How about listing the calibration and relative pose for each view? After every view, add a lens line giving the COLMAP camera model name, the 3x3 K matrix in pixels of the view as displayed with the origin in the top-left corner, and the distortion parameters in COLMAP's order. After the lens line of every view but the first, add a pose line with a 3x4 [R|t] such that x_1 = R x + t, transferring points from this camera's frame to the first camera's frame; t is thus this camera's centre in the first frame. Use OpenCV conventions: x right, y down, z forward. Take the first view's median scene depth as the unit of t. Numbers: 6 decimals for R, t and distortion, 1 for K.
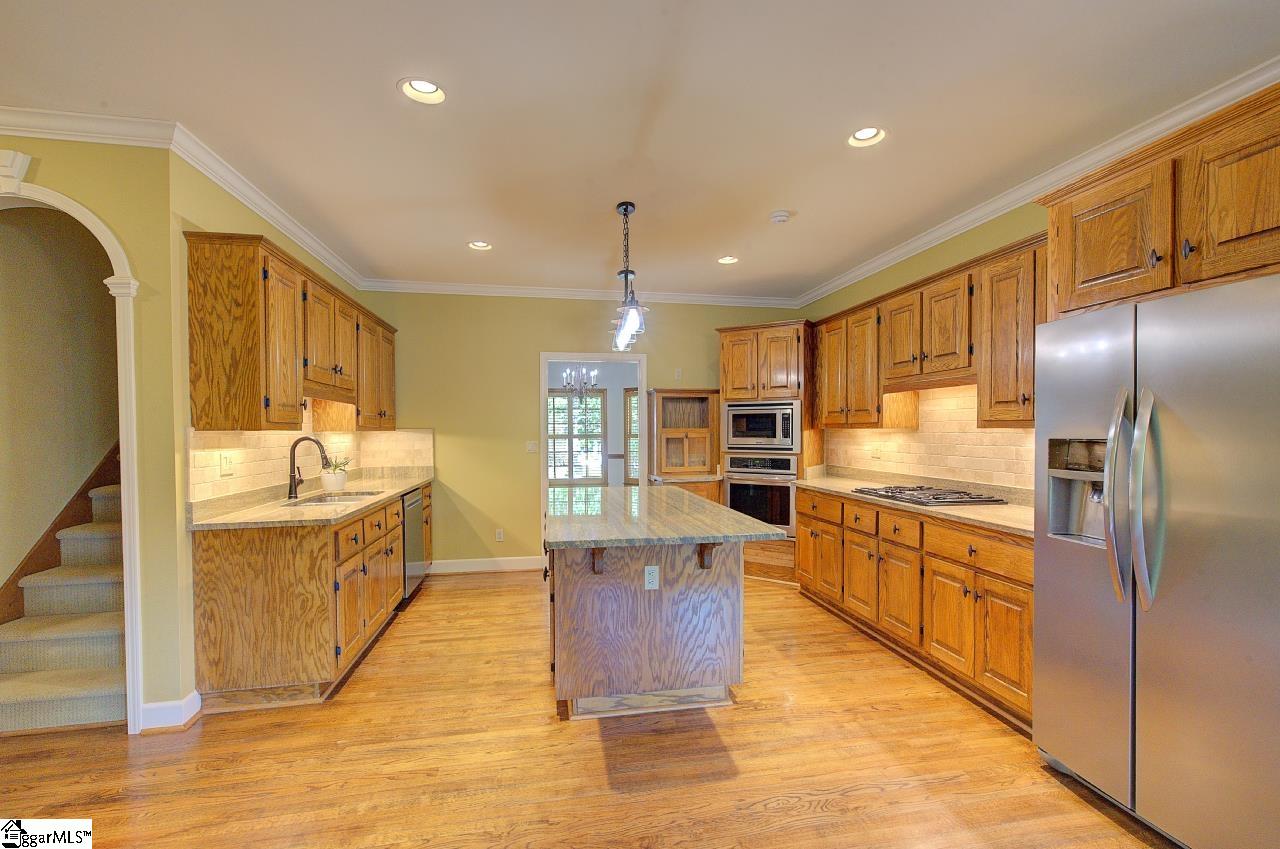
lens RADIAL K [[547.3, 0, 646.5], [0, 547.3, 439.3], [0, 0, 1]] dist [-0.000907, 0.000780]
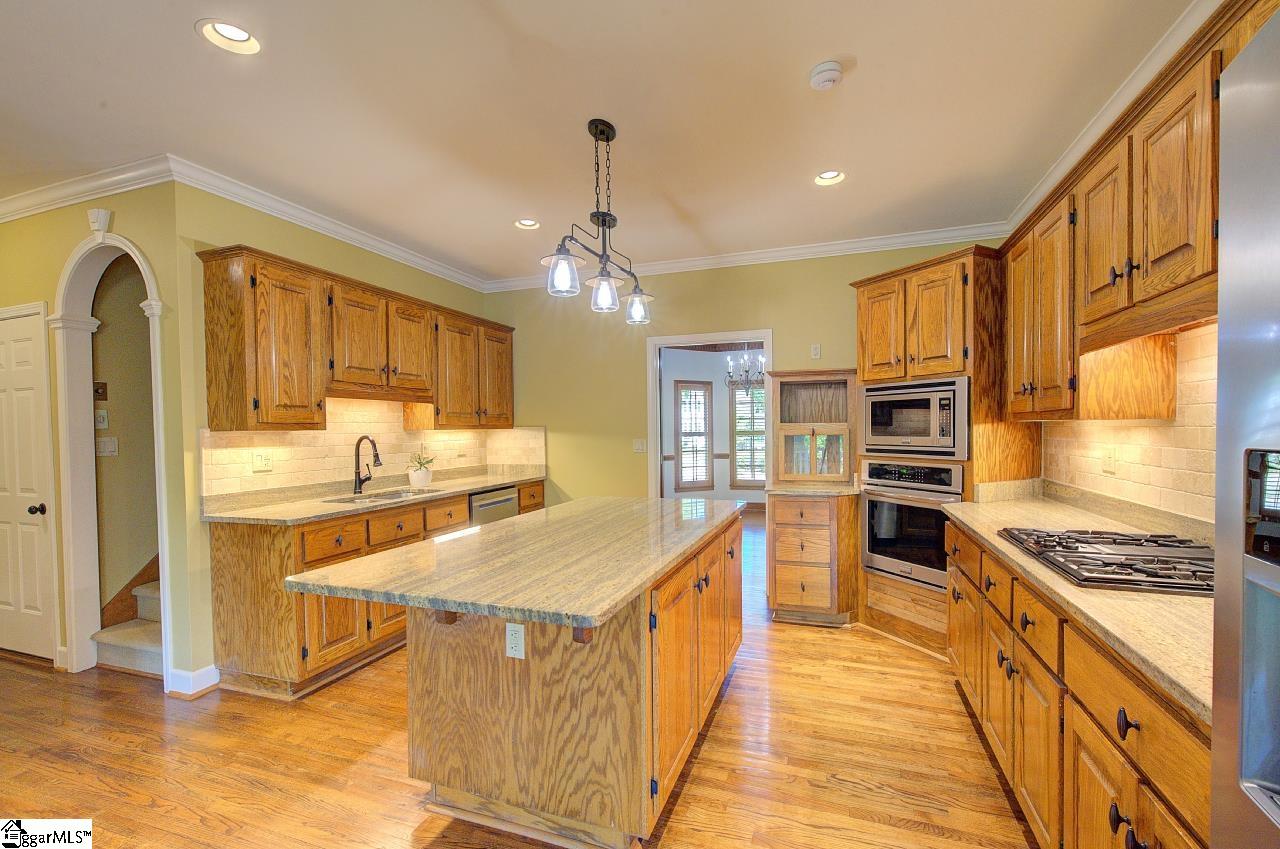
lens RADIAL K [[543.9, 0, 644.6], [0, 543.9, 438.2], [0, 0, 1]] dist [0.007307, 0.000020]
pose [[0.865053, 0.002155, -0.501675, 0.472151], [0.001066, 0.999981, 0.006134, -0.007262], [0.501679, -0.005841, 0.865034, 0.462927]]
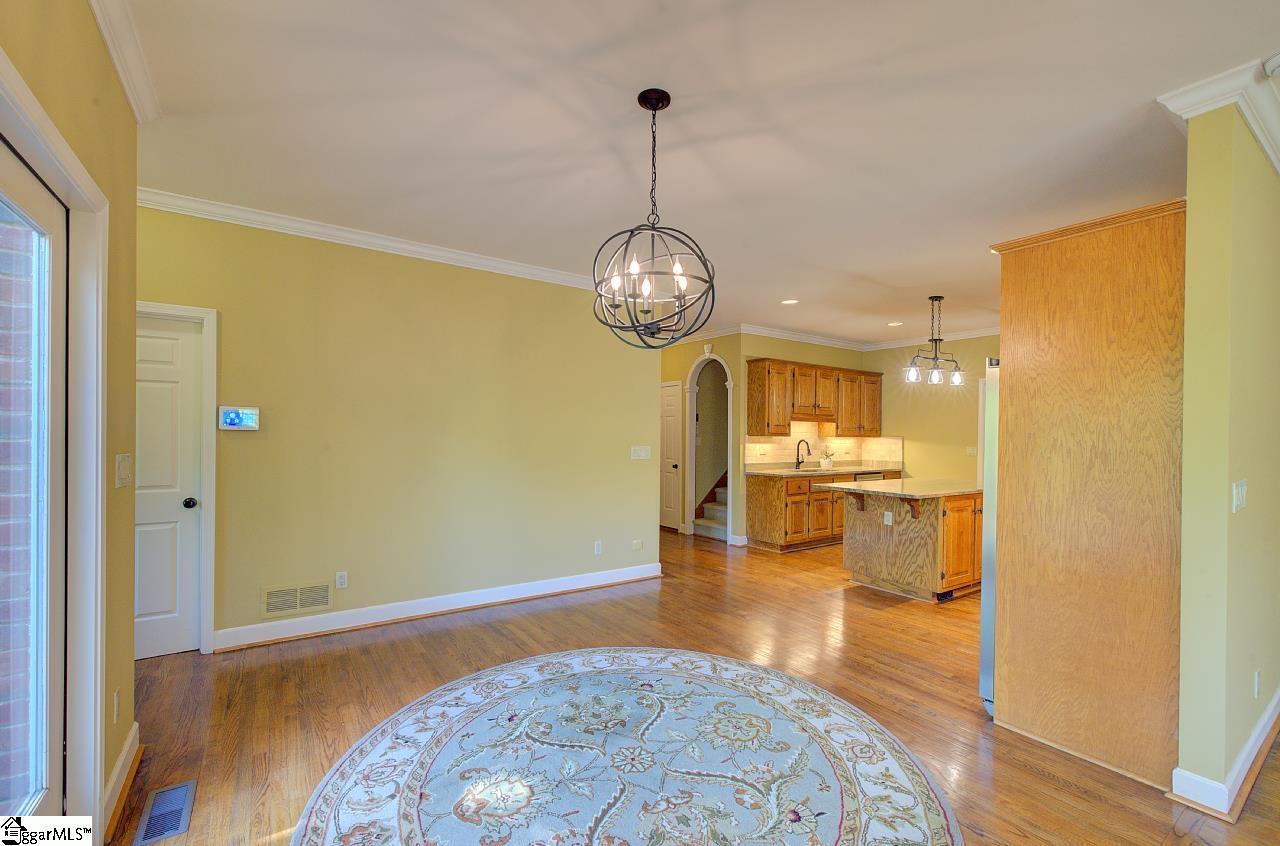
lens RADIAL K [[547.3, 0, 646.5], [0, 547.3, 437.8], [0, 0, 1]] dist [-0.000907, 0.000780]
pose [[0.413328, 0.015206, -0.910455, 1.289187], [-0.027867, 0.999603, 0.004044, -0.004581], [0.910156, 0.023700, 0.413588, -0.493561]]
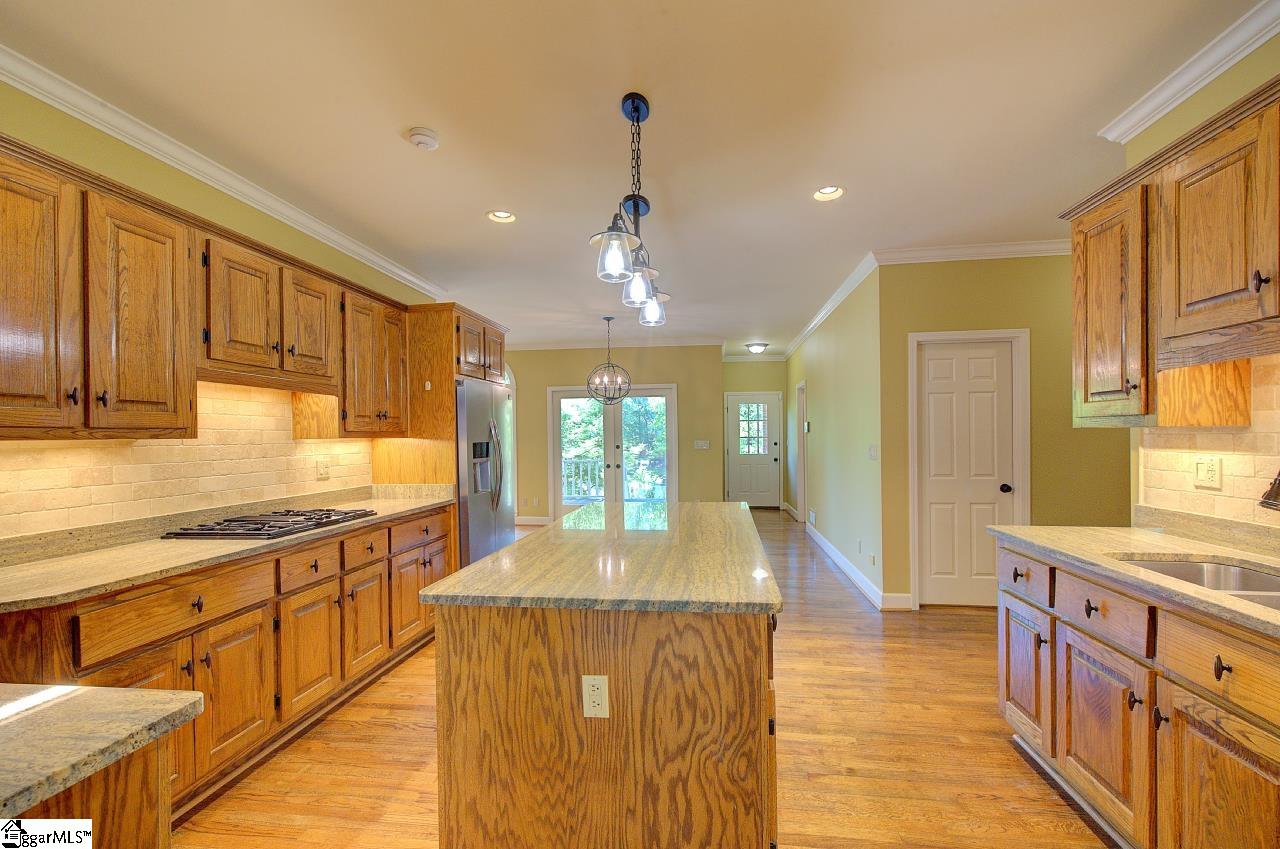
lens RADIAL K [[547.3, 0, 646.5], [0, 547.3, 439.3], [0, 0, 1]] dist [-0.000907, 0.000780]
pose [[-0.950653, 0.013821, 0.309949, -0.309788], [0.021419, 0.999547, 0.021123, -0.030048], [-0.309517, 0.026720, -0.950519, 2.007882]]
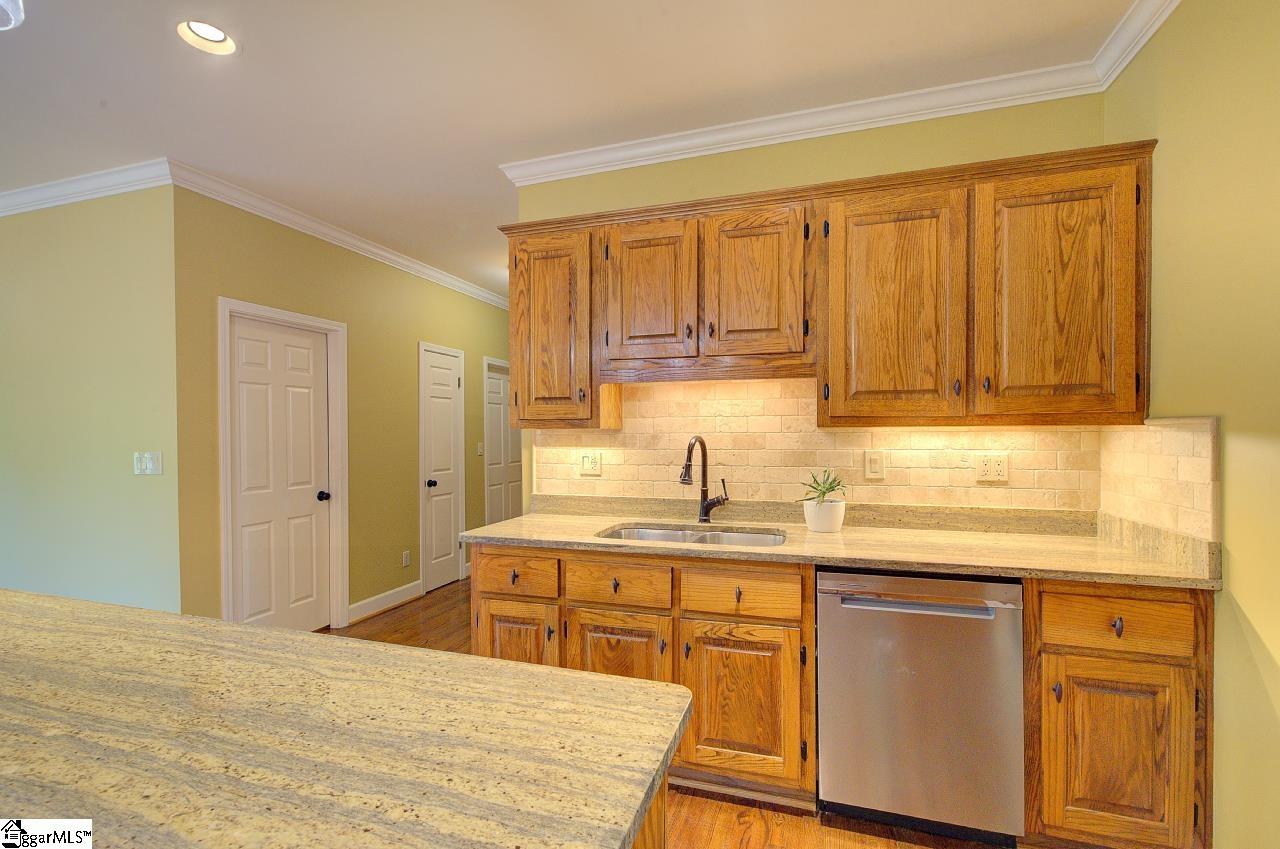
lens RADIAL K [[547.3, 0, 646.5], [0, 547.3, 439.3], [0, 0, 1]] dist [-0.000907, 0.000780]
pose [[-0.468413, 0.020337, -0.883276, 0.032912], [-0.006605, 0.999626, 0.026519, -0.024173], [0.883485, 0.018256, -0.468103, 1.618828]]
